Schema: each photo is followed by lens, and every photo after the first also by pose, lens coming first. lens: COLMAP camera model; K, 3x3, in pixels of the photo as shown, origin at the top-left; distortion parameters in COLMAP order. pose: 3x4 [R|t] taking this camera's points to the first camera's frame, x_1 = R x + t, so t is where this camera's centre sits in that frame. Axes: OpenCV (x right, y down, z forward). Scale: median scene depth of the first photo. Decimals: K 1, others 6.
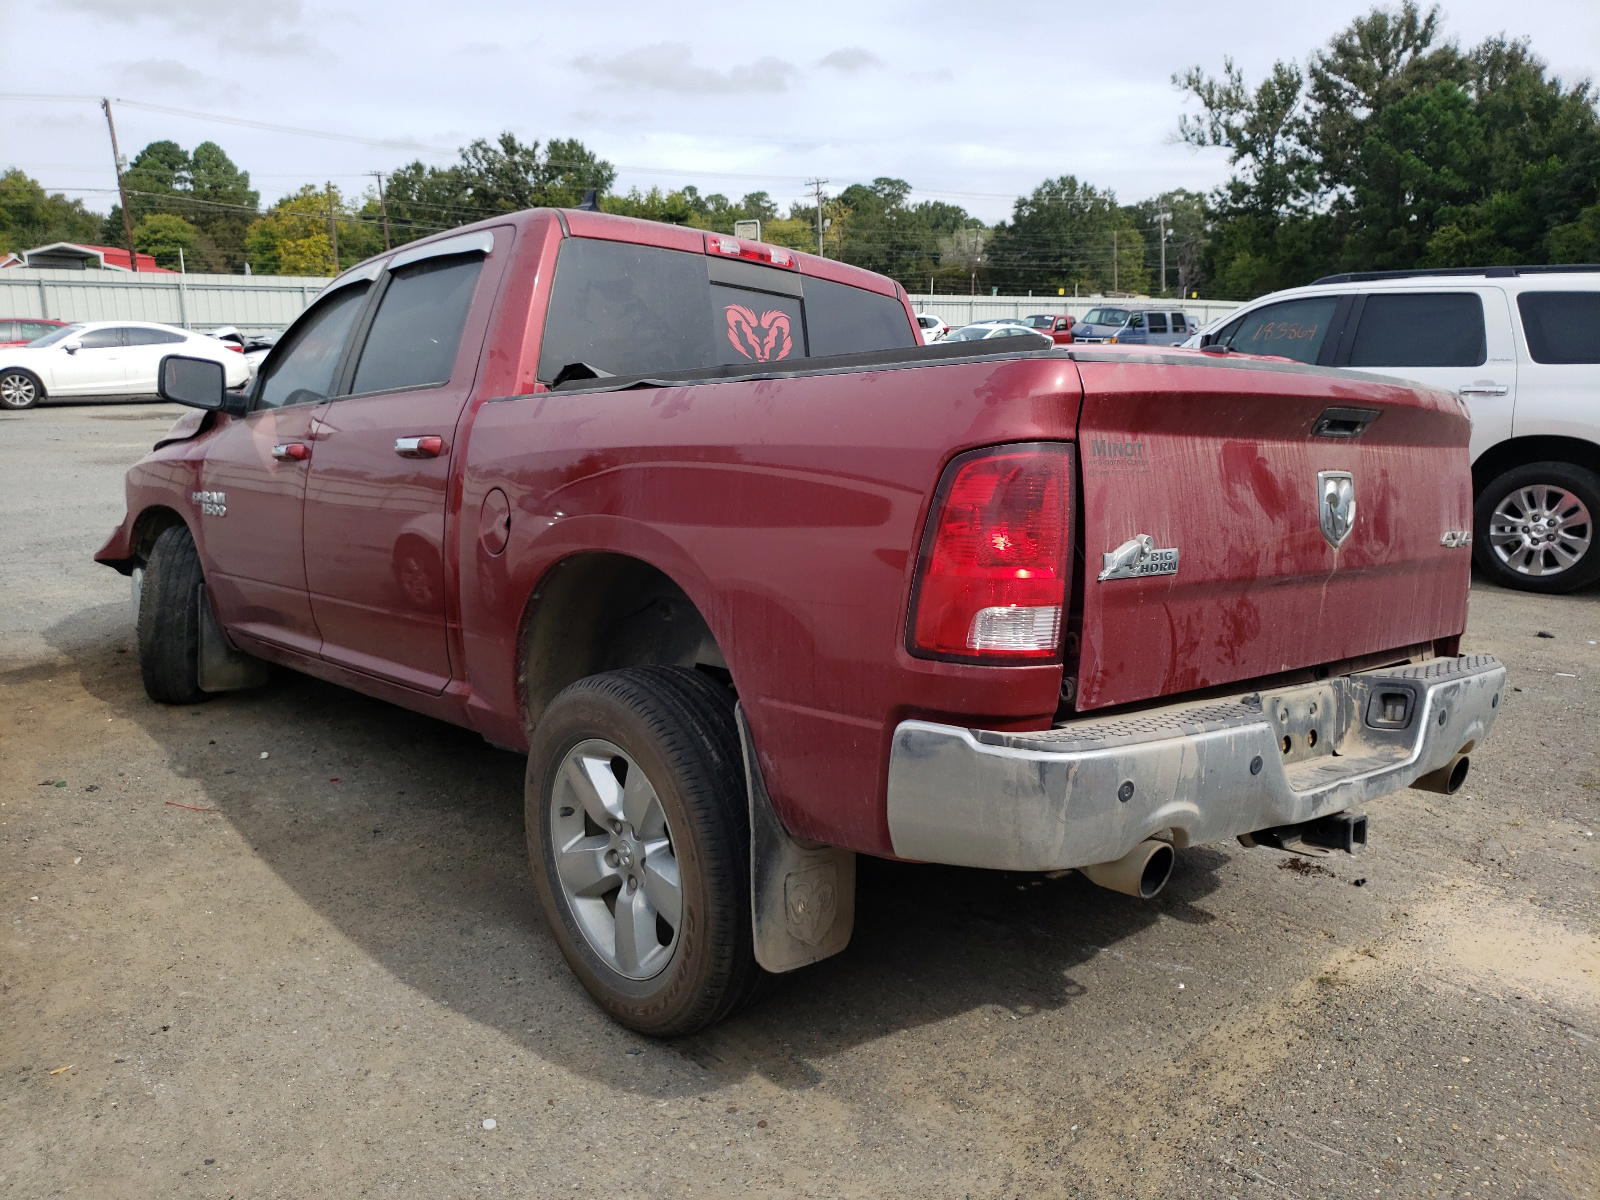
lens RADIAL K [[1225.5, 0, 814.7], [0, 1225.5, 609.4], [0, 0, 1]] dist [0.027057, 0.003760]
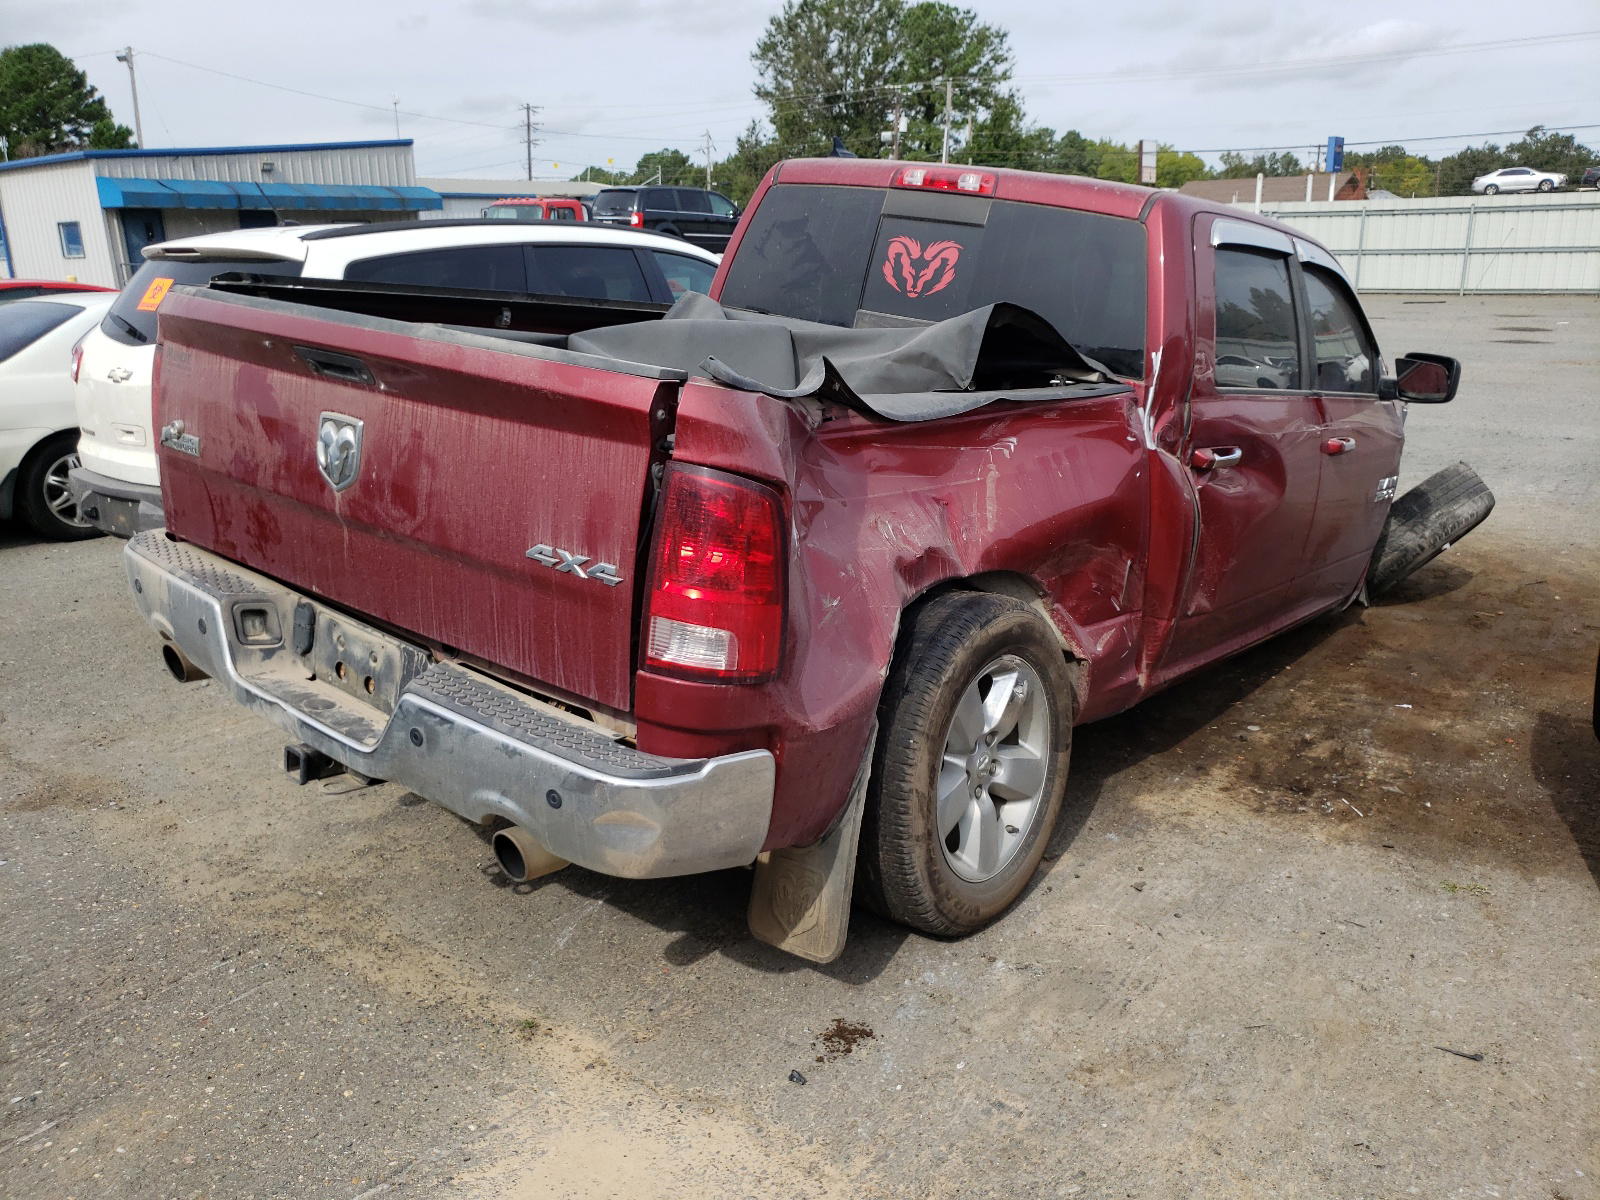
lens RADIAL K [[1225.5, 0, 814.7], [0, 1225.5, 588.7], [0, 0, 1]] dist [0.027057, 0.003760]
pose [[0.191392, 0.250501, -0.949009, 1.011647], [-0.205663, 0.955654, 0.210778, -0.182941], [0.959725, 0.154835, 0.234423, 0.795945]]
